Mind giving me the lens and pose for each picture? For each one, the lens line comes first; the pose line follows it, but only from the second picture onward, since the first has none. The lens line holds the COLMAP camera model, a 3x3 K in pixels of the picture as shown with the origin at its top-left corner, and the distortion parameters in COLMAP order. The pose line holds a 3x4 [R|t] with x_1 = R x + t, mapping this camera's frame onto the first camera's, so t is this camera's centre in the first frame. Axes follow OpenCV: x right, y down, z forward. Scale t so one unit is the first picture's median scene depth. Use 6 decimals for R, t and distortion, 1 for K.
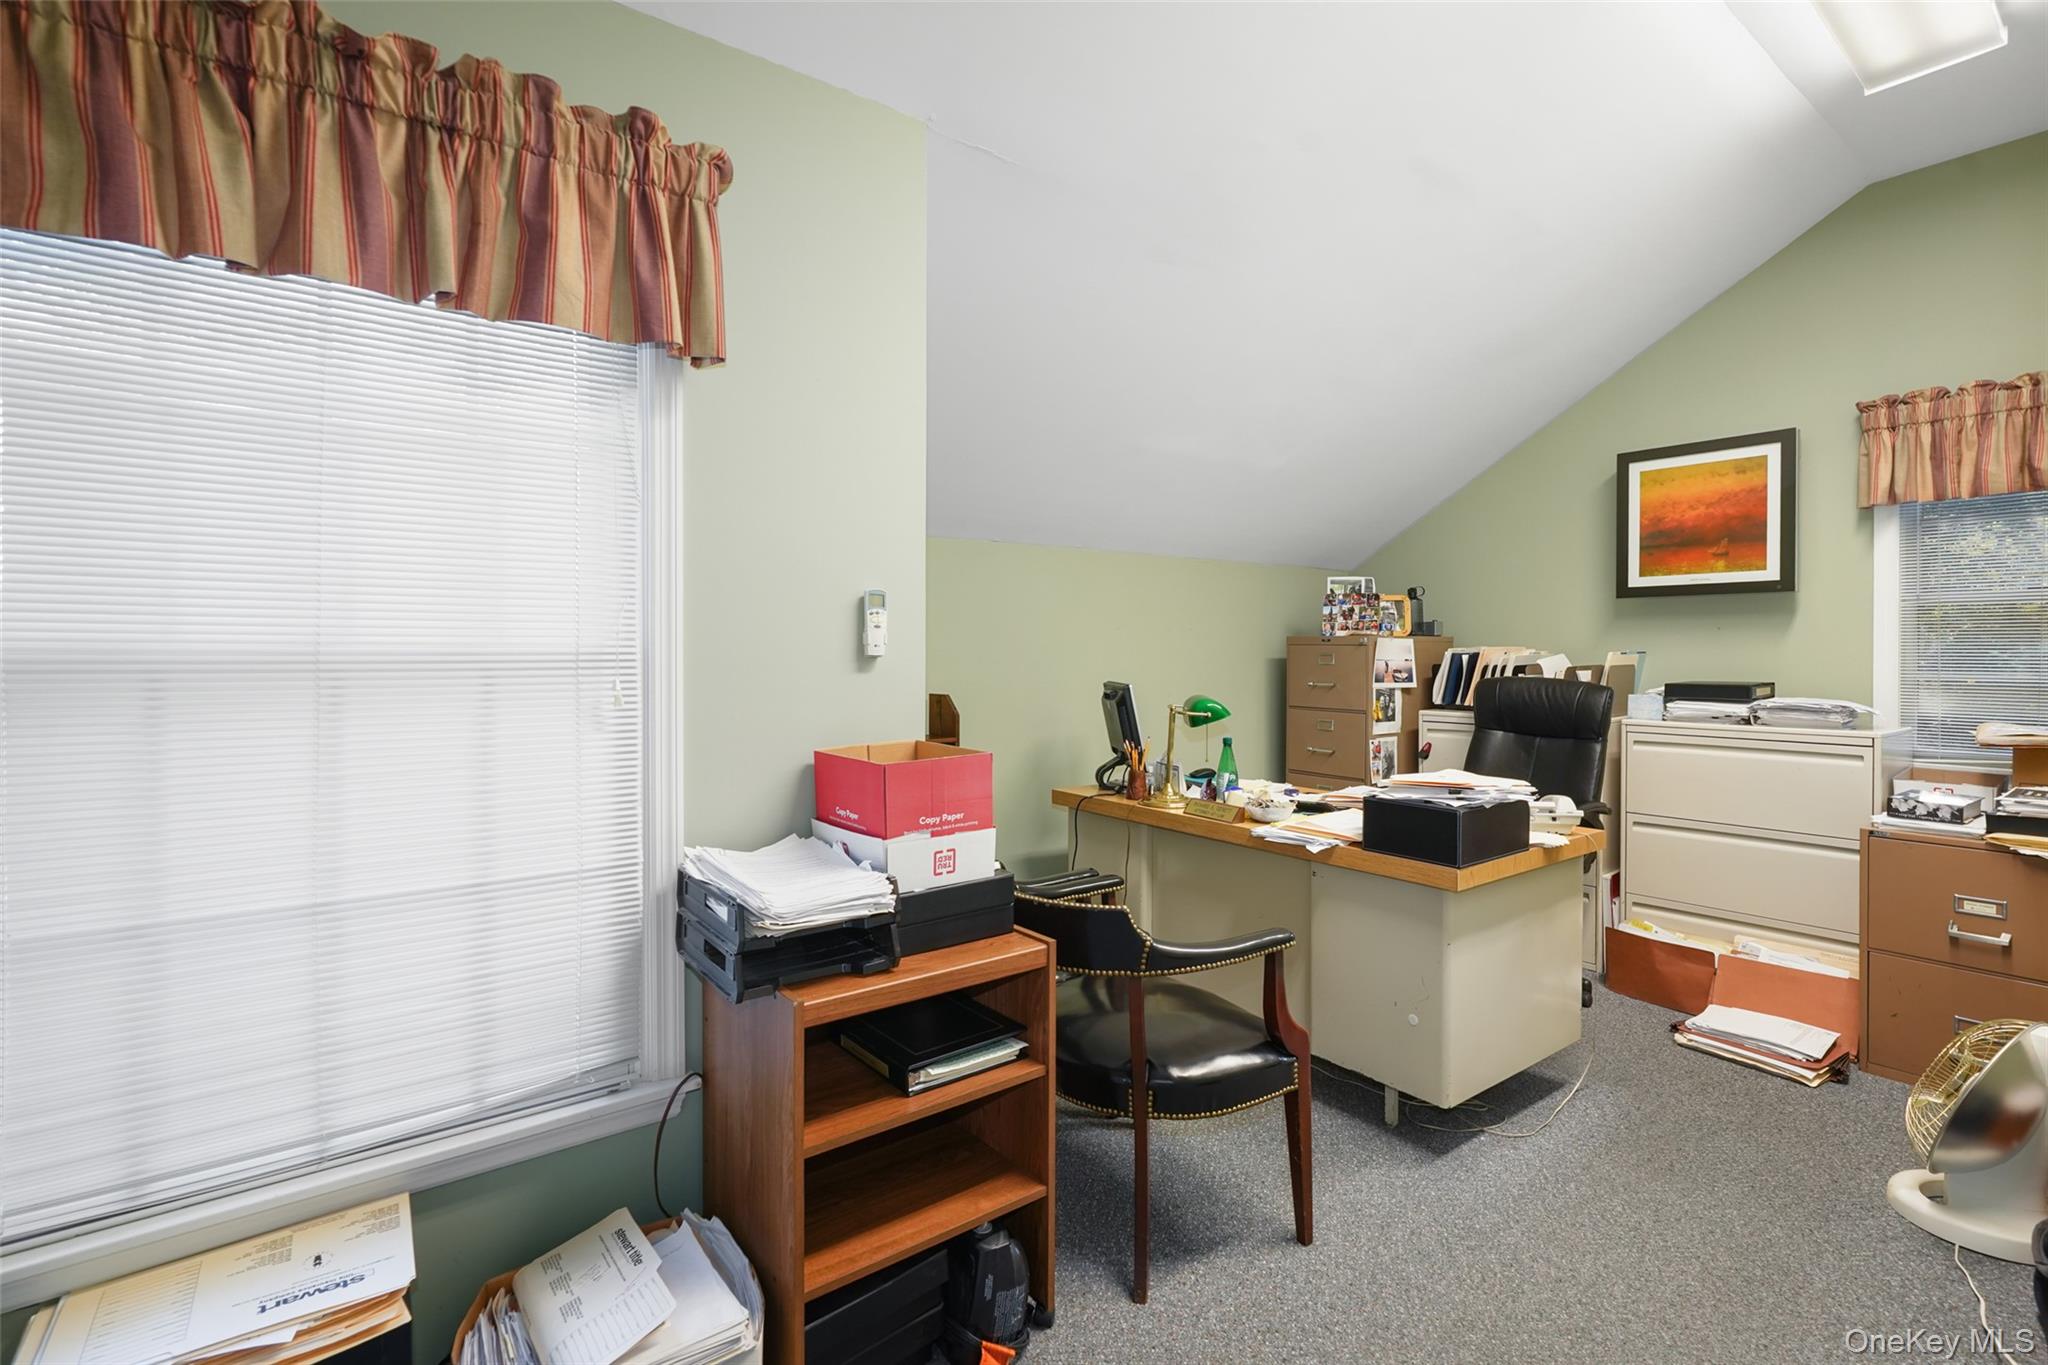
lens RADIAL K [[960.2, 0, 1030.5], [0, 960.2, 670.2], [0, 0, 1]] dist [-0.001411, 0.000355]
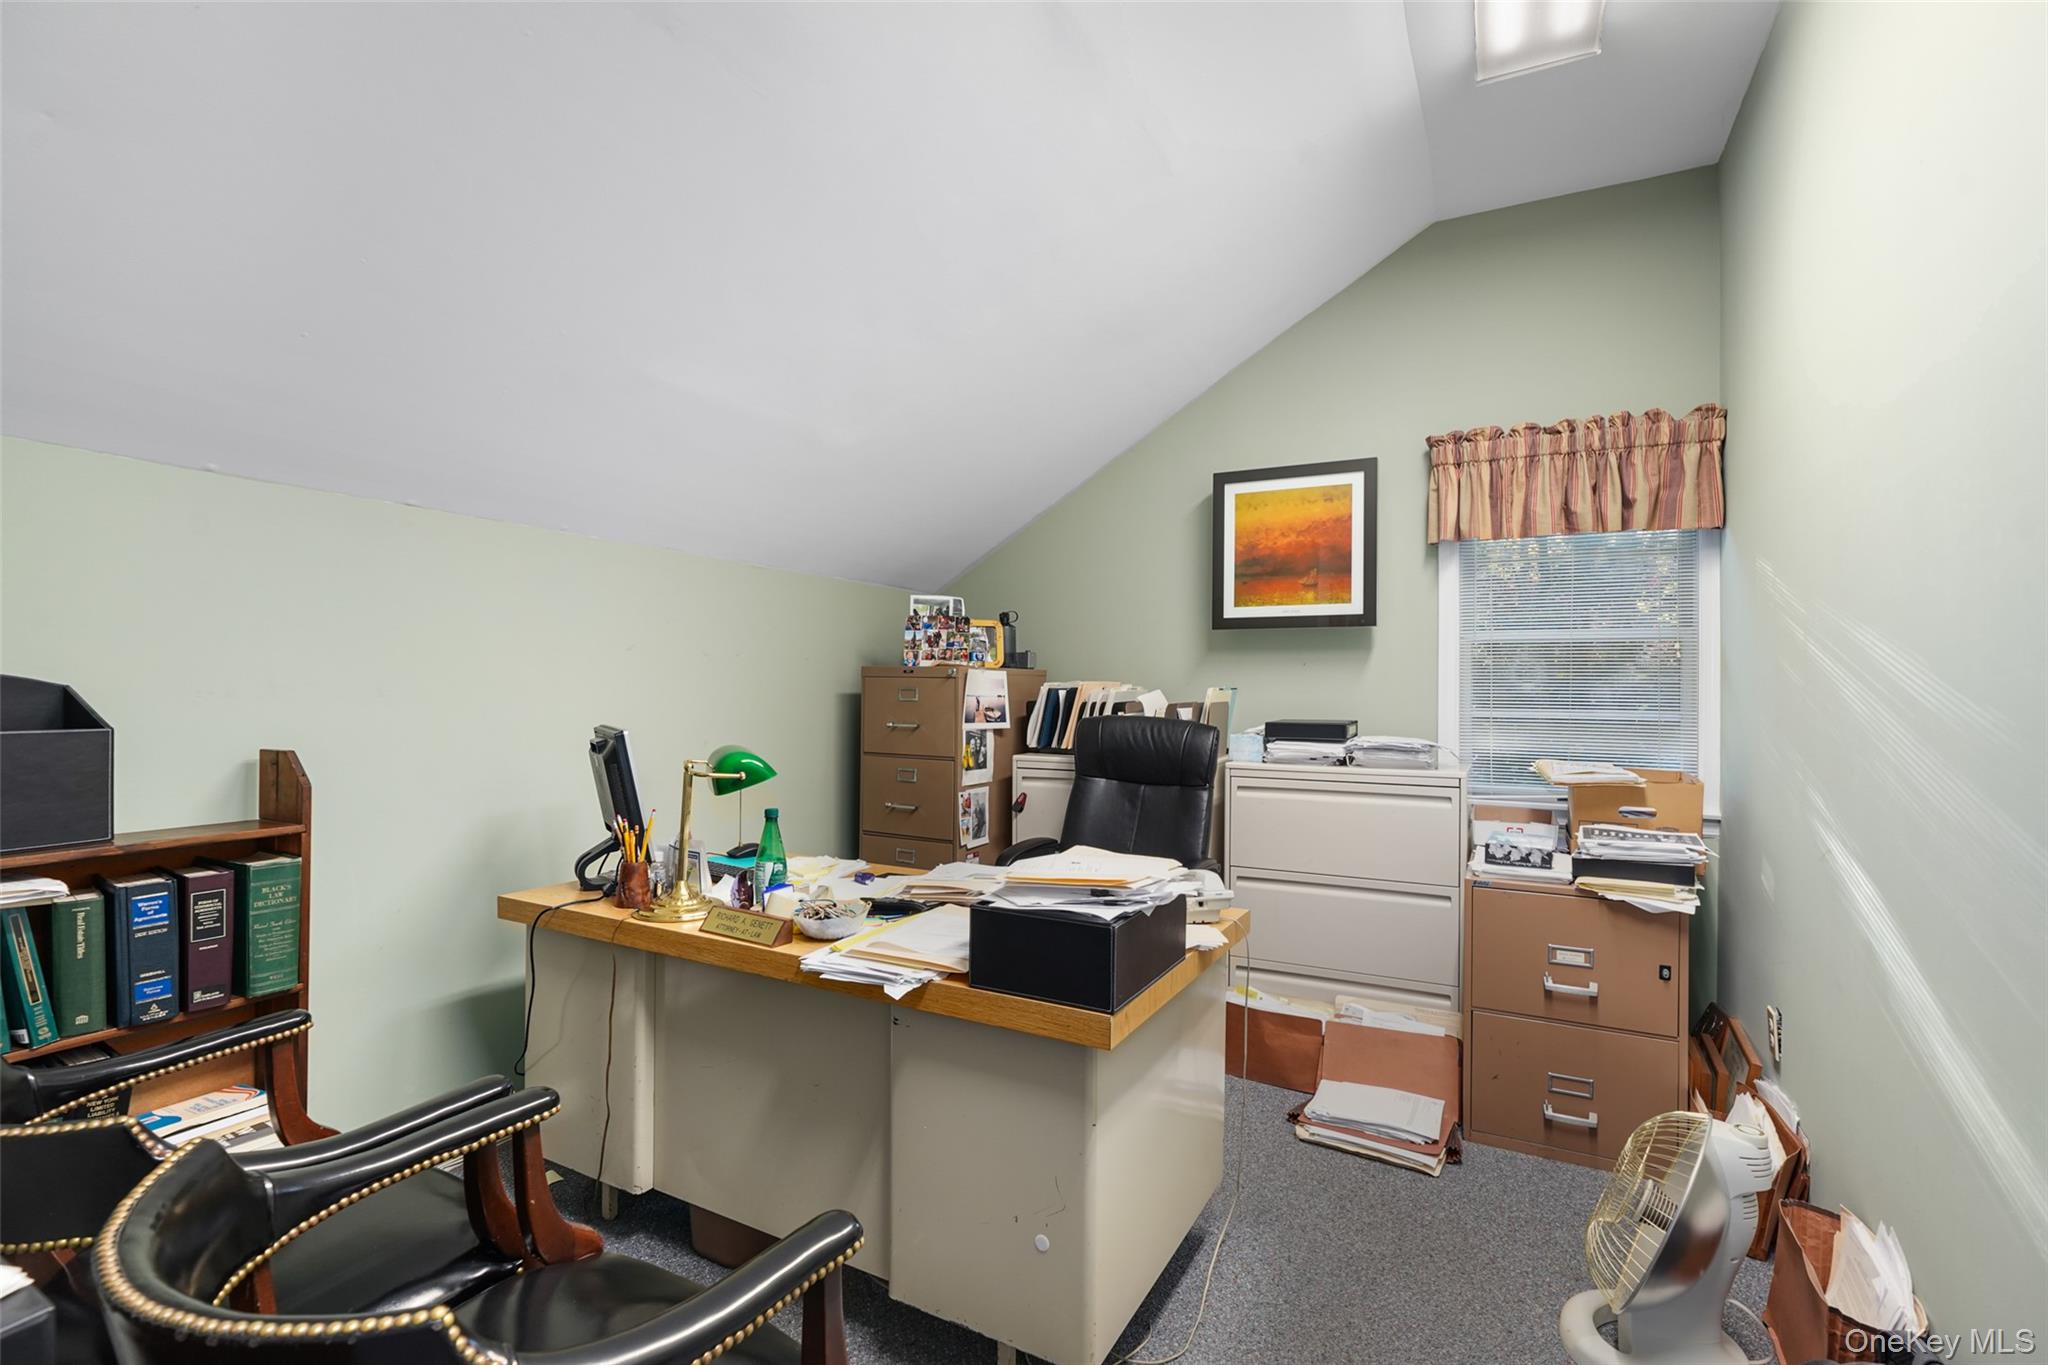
lens RADIAL K [[960.2, 0, 1030.5], [0, 960.2, 670.2], [0, 0, 1]] dist [-0.001411, 0.000355]
pose [[0.908594, 0.014735, 0.417421, 0.076408], [0.001281, 0.999274, -0.038065, -0.001309], [-0.417679, 0.035120, 0.907916, 0.268108]]
